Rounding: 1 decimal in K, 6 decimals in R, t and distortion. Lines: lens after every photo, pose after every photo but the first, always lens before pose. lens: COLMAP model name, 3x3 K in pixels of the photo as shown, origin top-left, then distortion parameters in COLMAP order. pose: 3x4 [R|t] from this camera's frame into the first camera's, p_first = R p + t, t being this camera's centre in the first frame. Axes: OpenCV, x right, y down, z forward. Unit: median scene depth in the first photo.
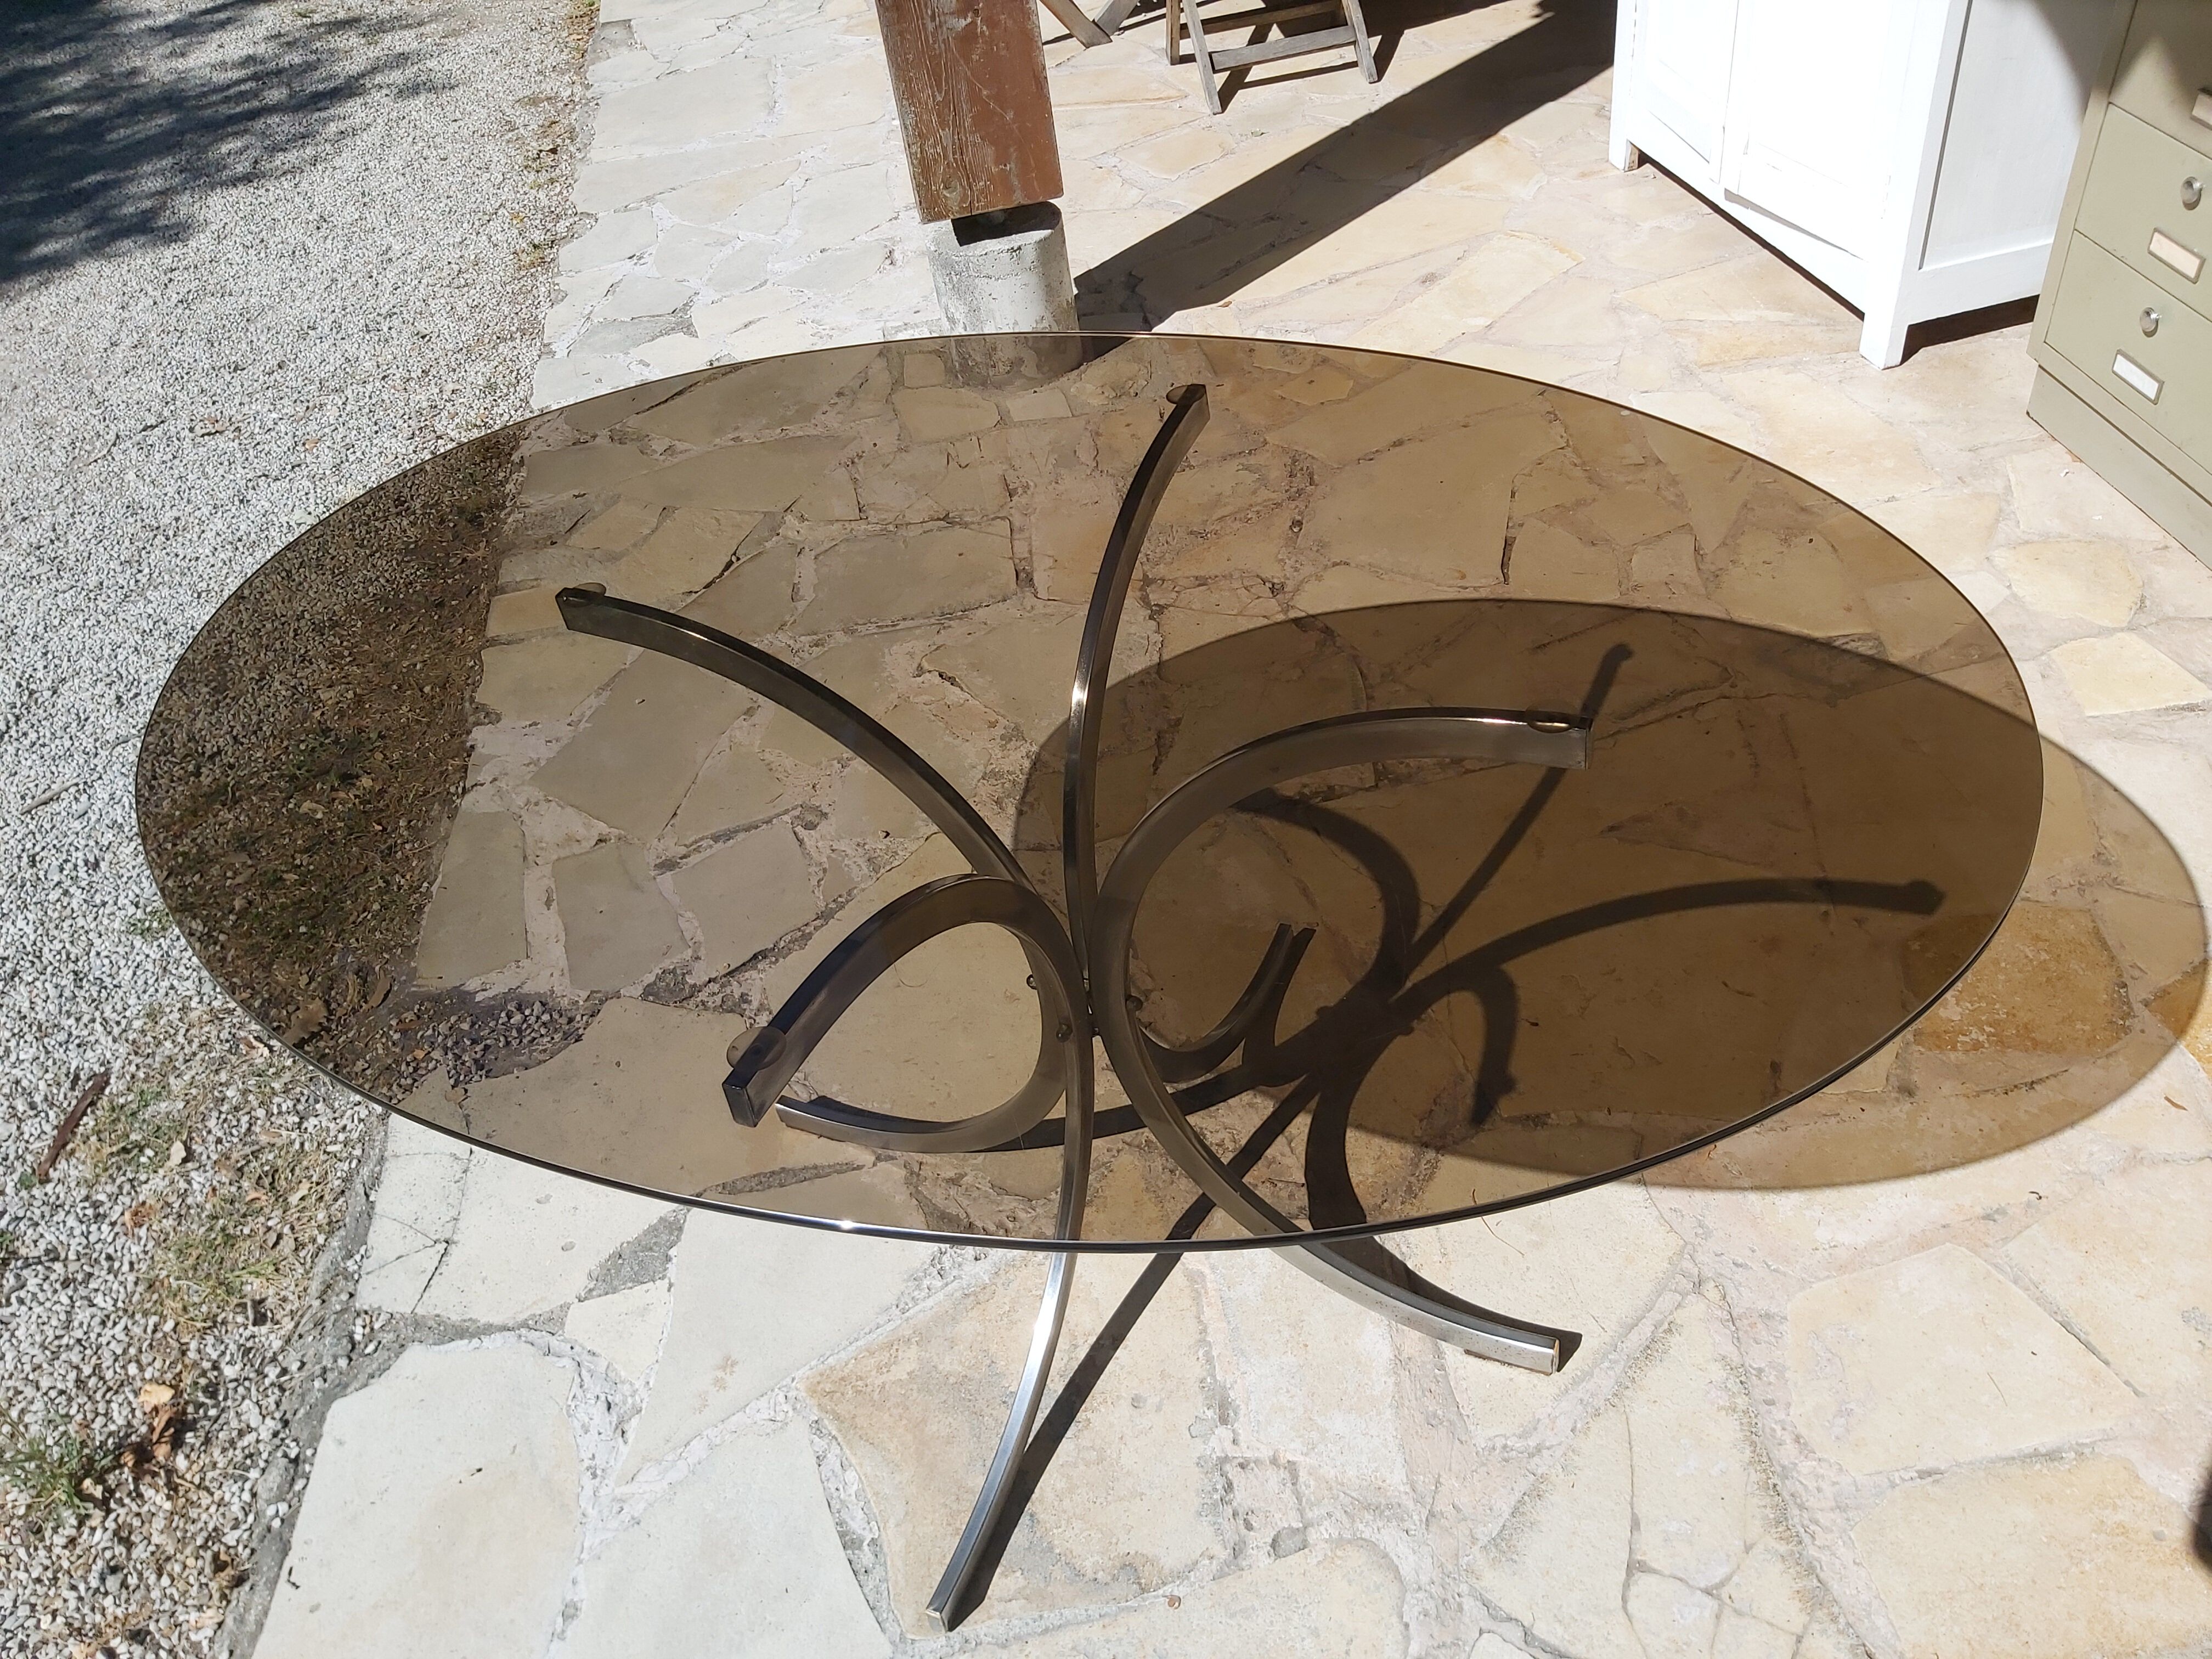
lens RADIAL K [[1706.7, 0, 1101.4], [0, 1706.7, 853.8], [0, 0, 1]] dist [0.064853, -0.111886]
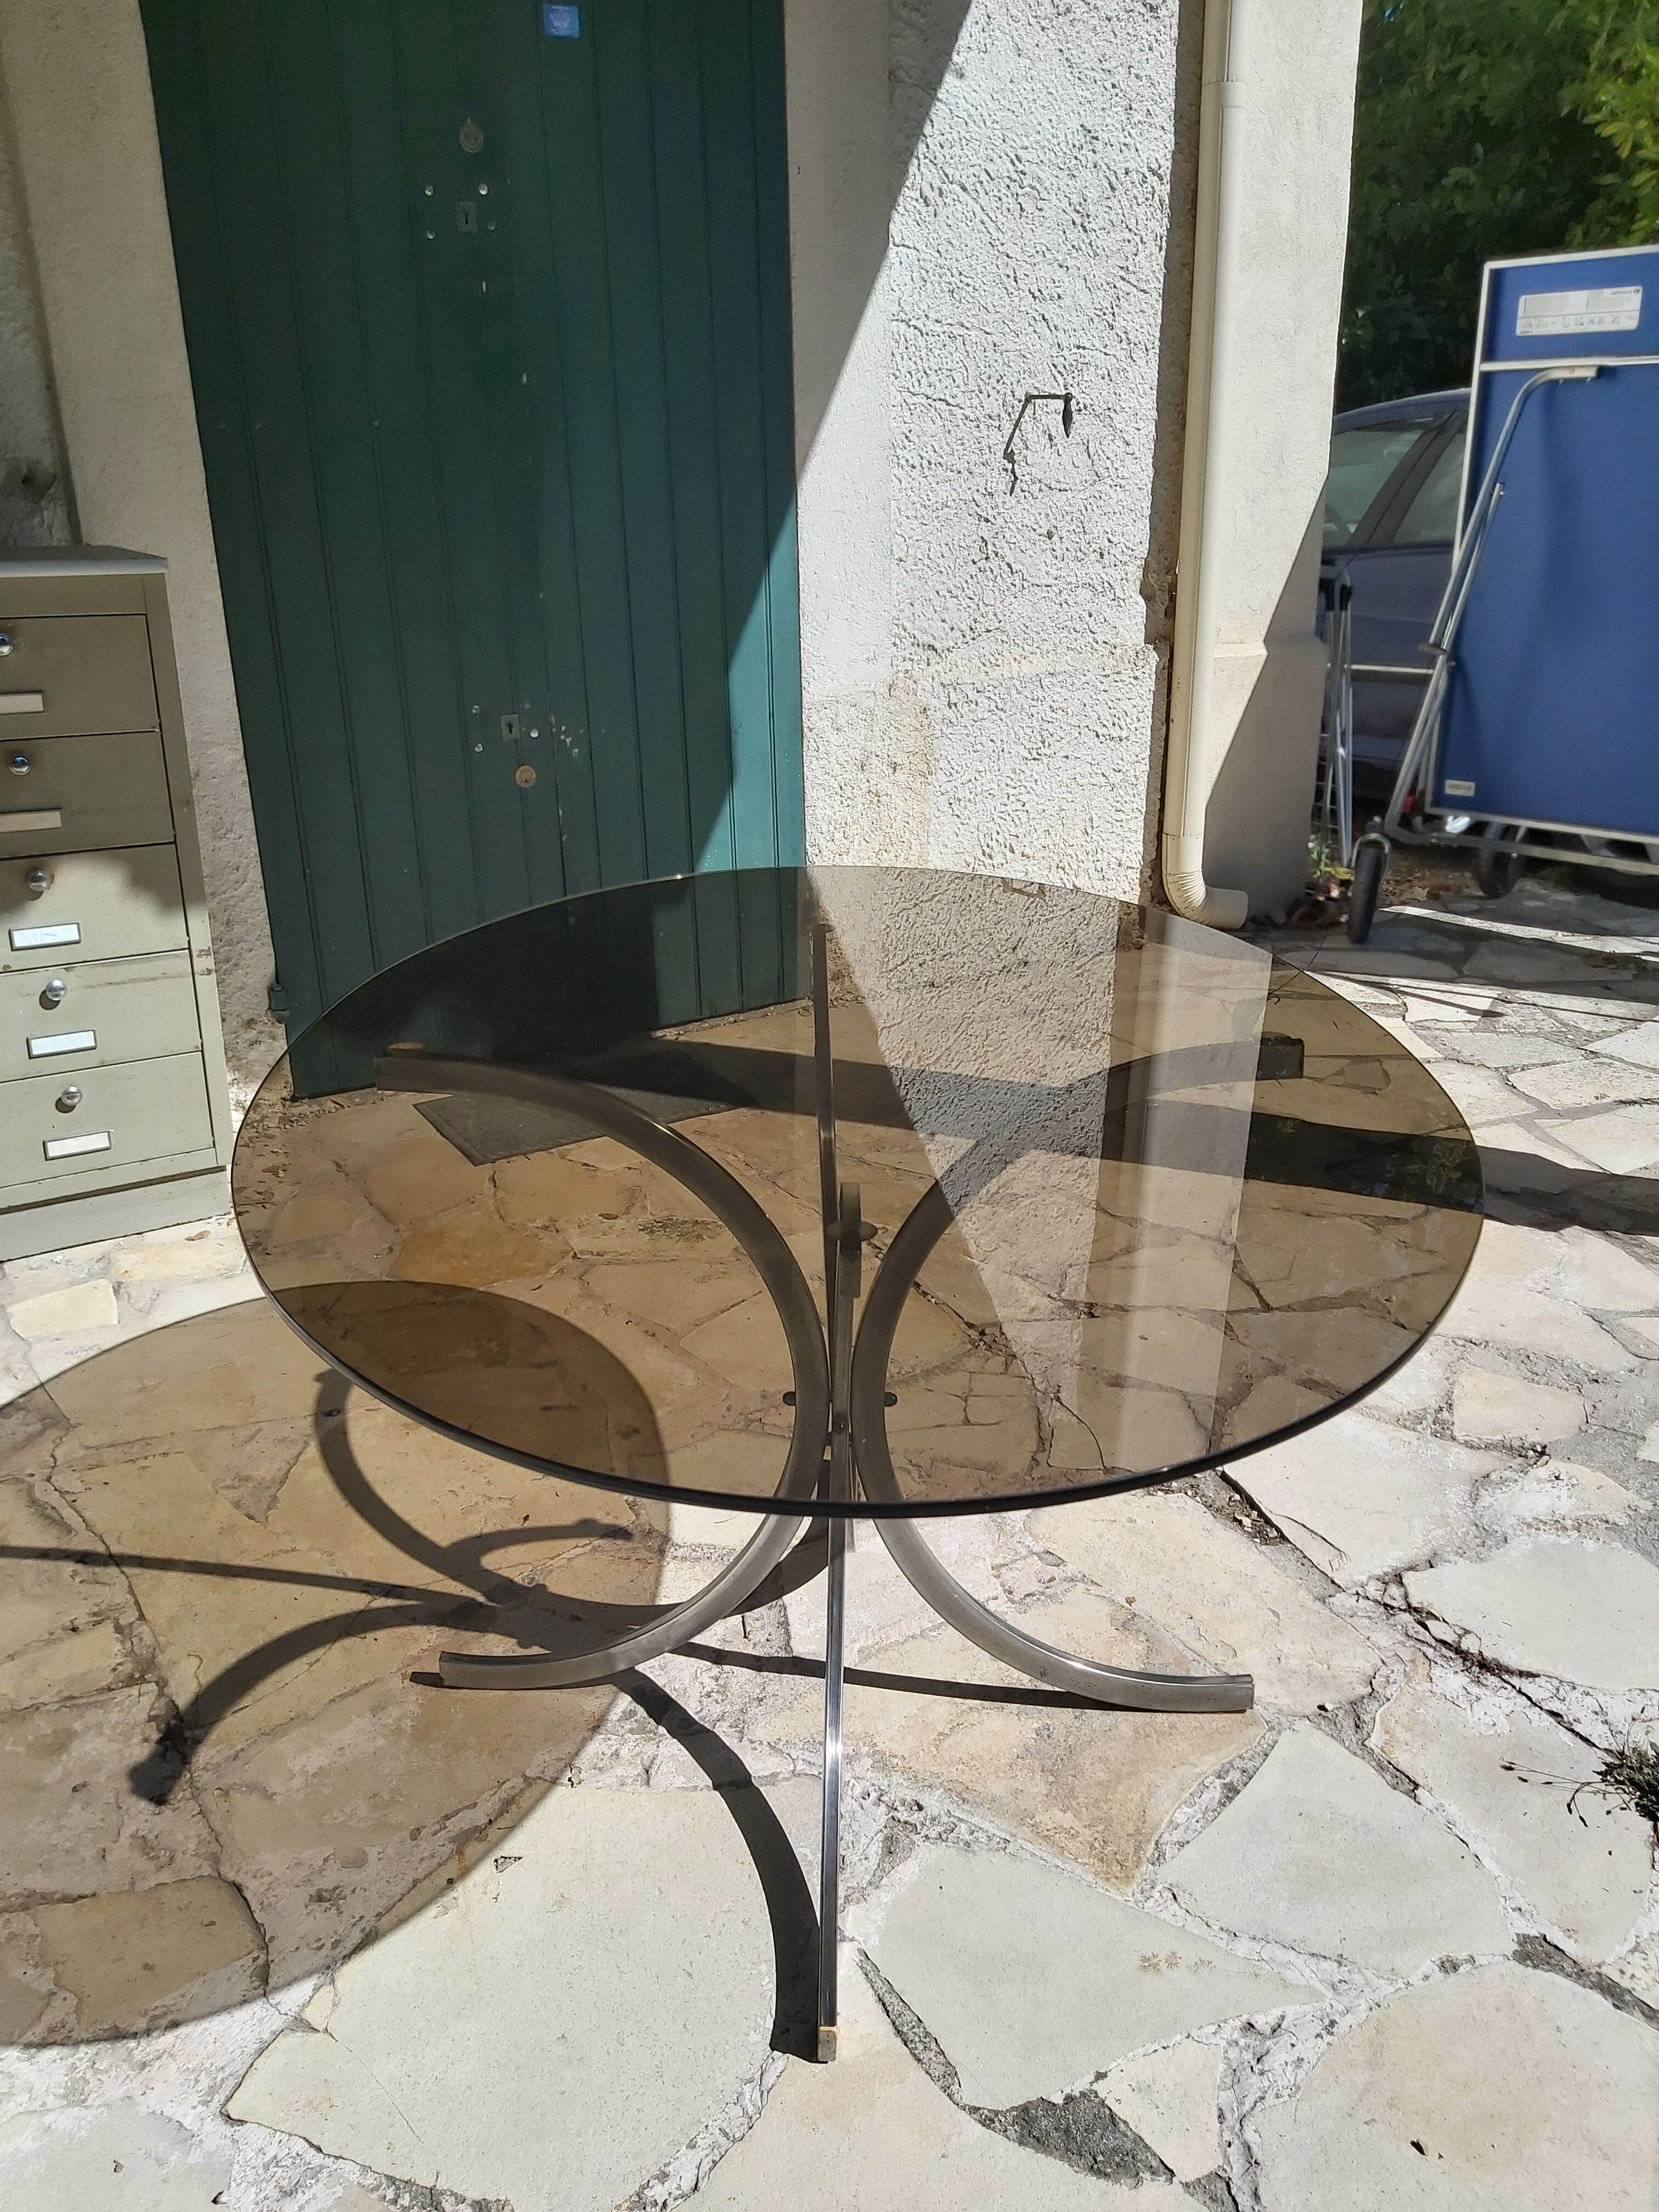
lens RADIAL K [[1706.7, 0, 807.5], [0, 1706.7, 1096.2], [0, 0, 1]] dist [0.064853, -0.111886]
pose [[-0.379257, -0.211451, 0.900807, -0.716490], [0.664640, 0.615066, 0.424203, -0.393005], [-0.643753, 0.759594, -0.092729, 0.720827]]
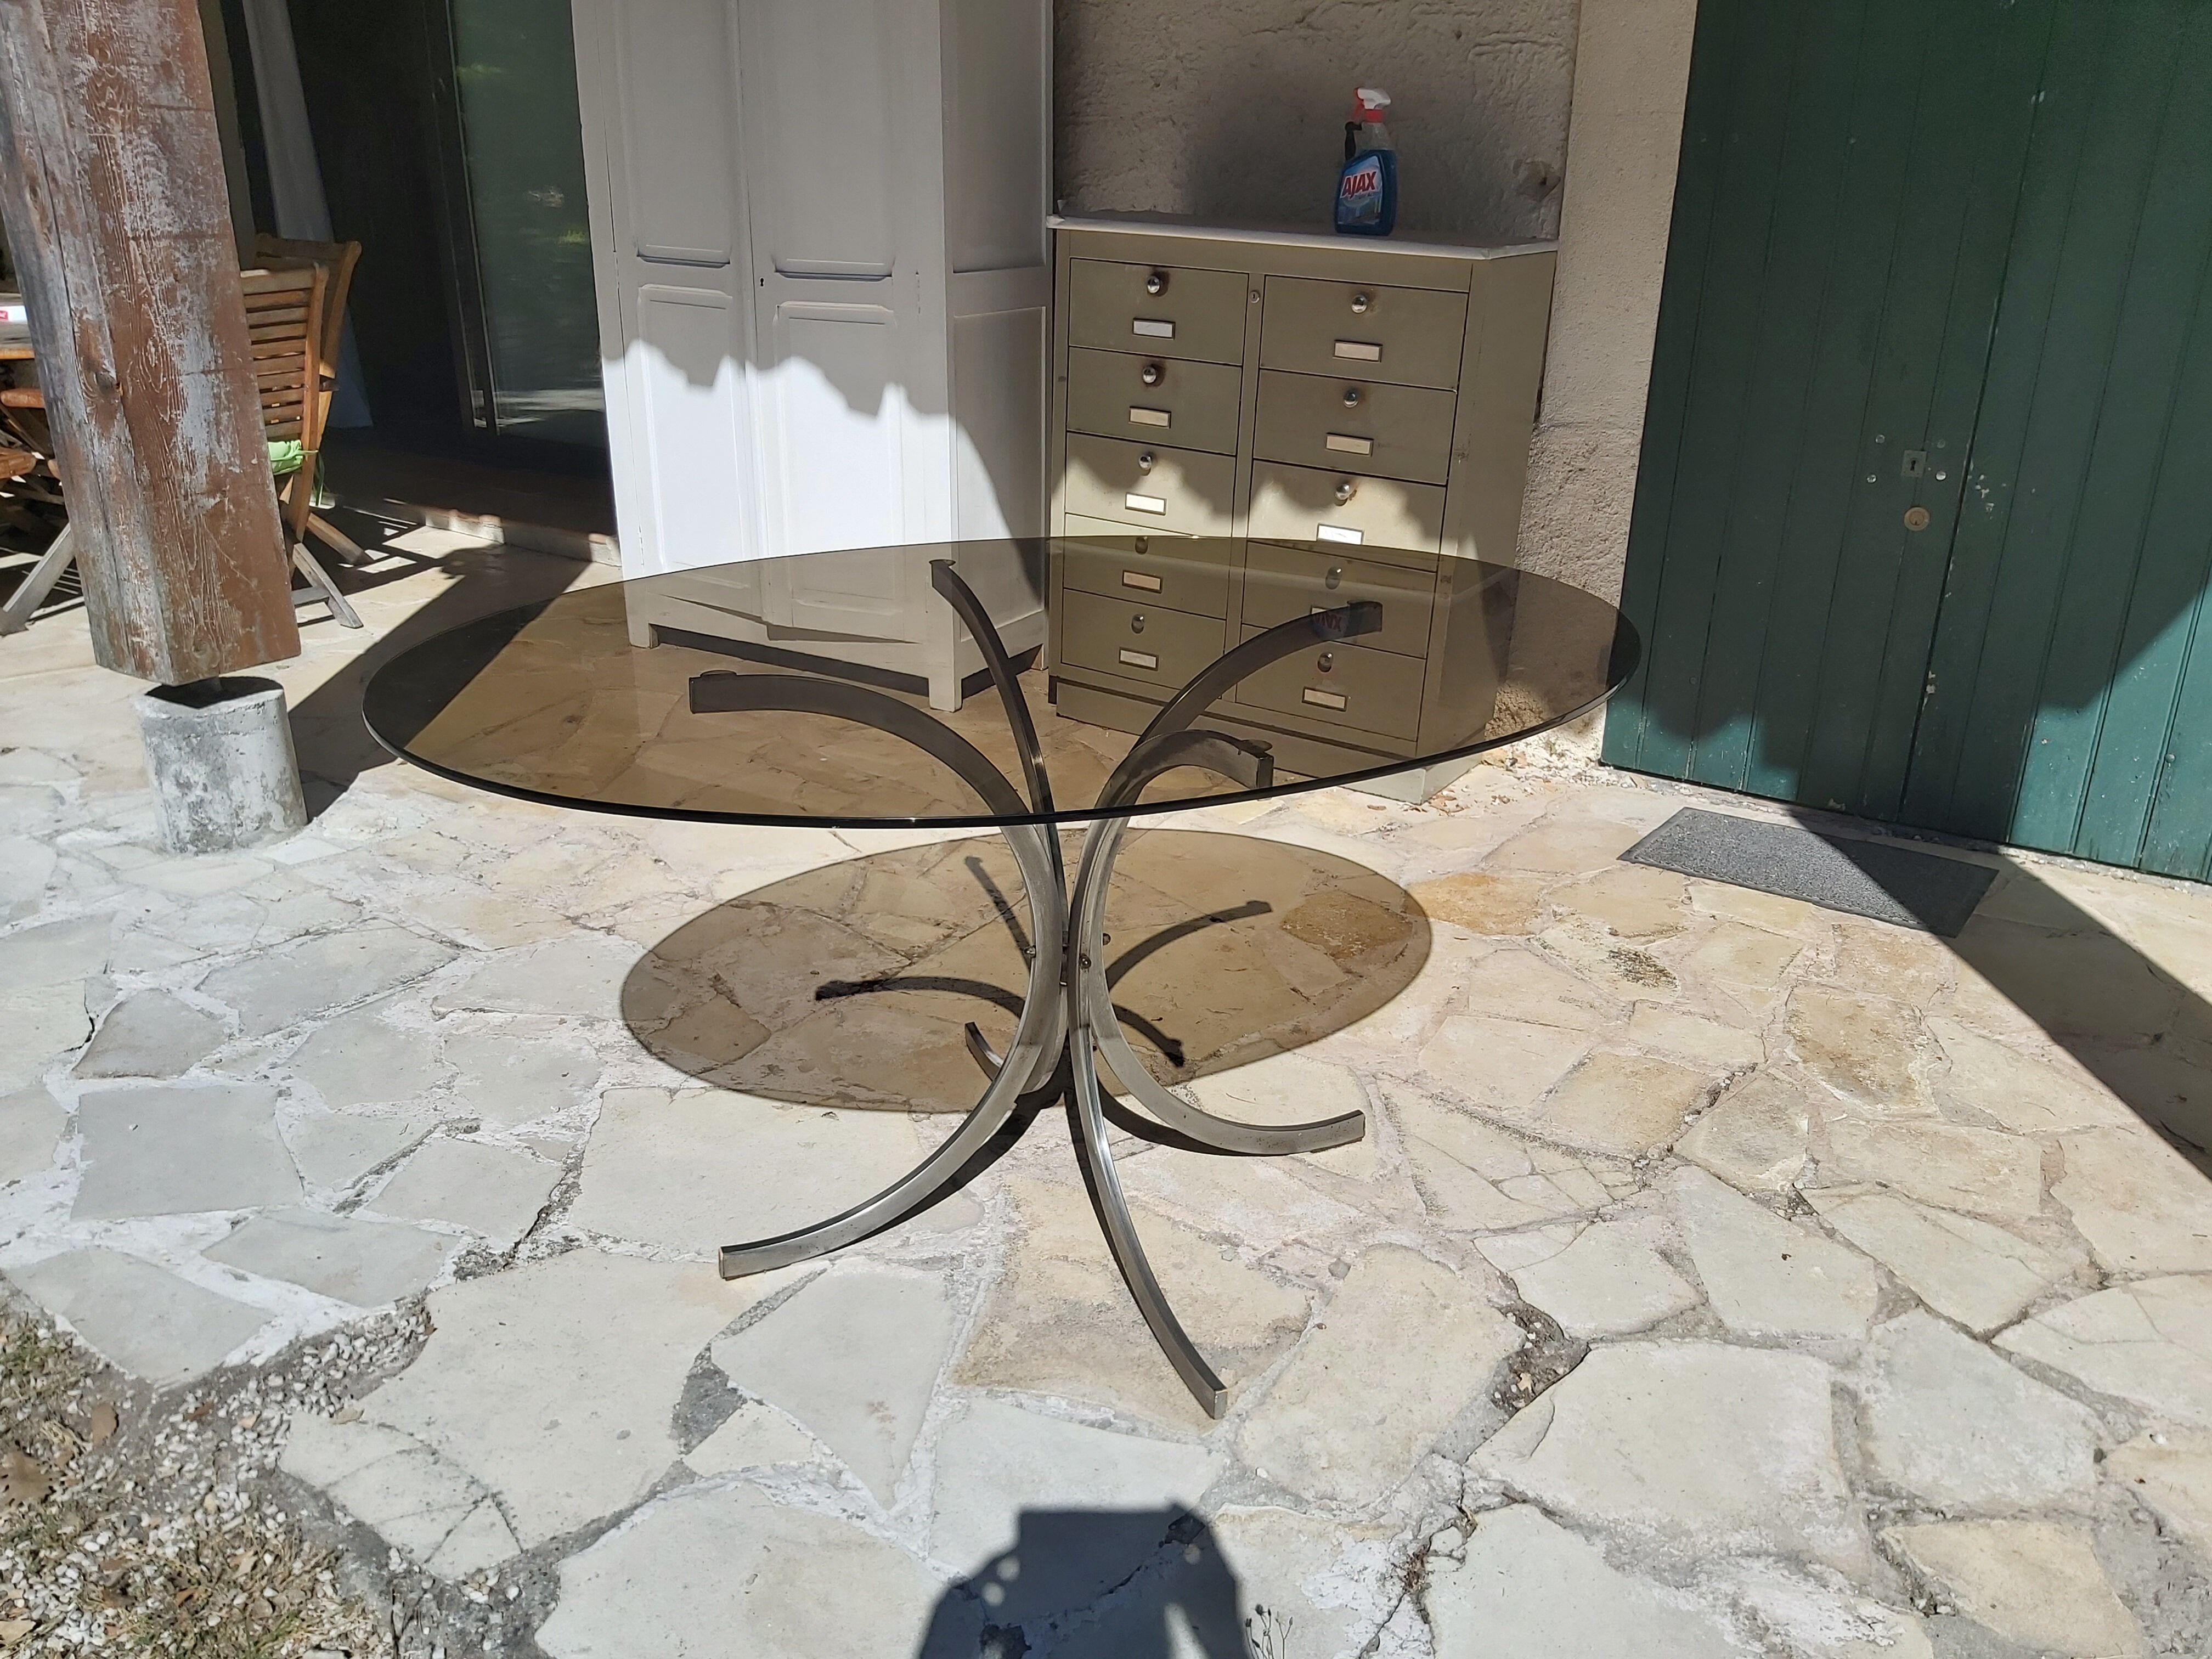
lens RADIAL K [[1706.7, 0, 1128.3], [0, 1706.7, 842.9], [0, 0, 1]] dist [0.064853, -0.111886]
pose [[0.659565, -0.148956, 0.736740, -0.710838], [0.424378, 0.882794, -0.201438, 0.226134], [-0.620384, 0.445518, 0.645474, 0.053271]]
